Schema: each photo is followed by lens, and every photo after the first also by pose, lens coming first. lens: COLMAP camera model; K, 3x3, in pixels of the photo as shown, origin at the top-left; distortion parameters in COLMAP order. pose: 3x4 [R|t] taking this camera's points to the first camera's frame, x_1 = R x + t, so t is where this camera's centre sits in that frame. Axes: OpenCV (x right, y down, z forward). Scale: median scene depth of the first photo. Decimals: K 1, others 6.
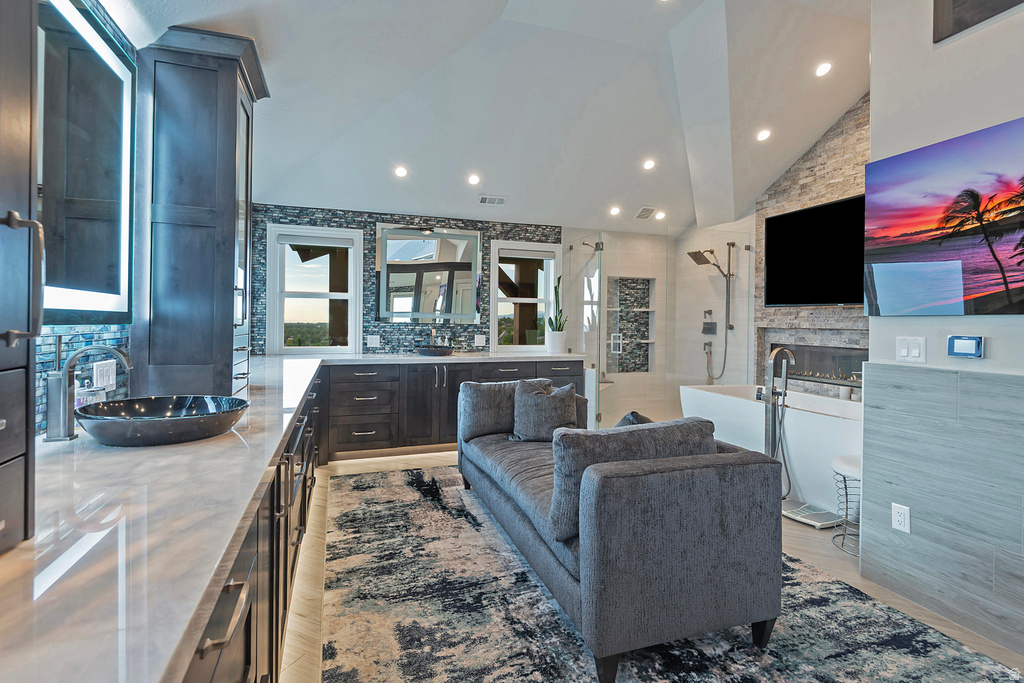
lens RADIAL K [[473.5, 0, 502.4], [0, 473.5, 320.7], [0, 0, 1]] dist [0.022979, -0.000531]
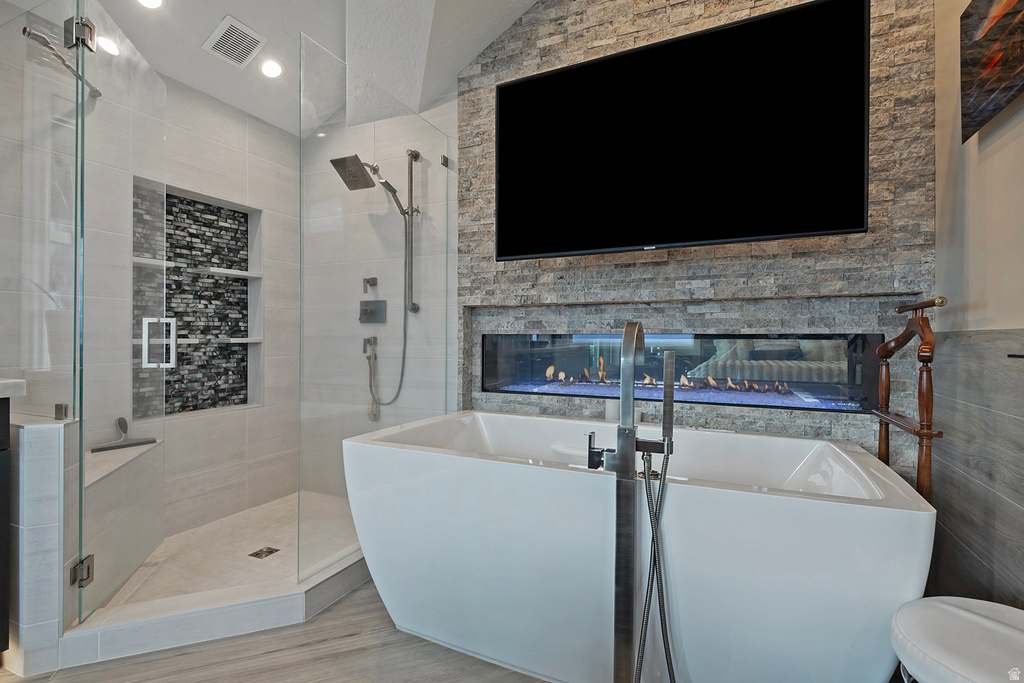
lens RADIAL K [[473.5, 0, 511.4], [0, 473.5, 337.5], [0, 0, 1]] dist [0.022979, -0.000531]
pose [[0.684030, -0.009058, 0.729398, 0.146600], [0.005350, 0.999958, 0.007400, 0.040553], [-0.729434, -0.001159, 0.684050, 0.502637]]
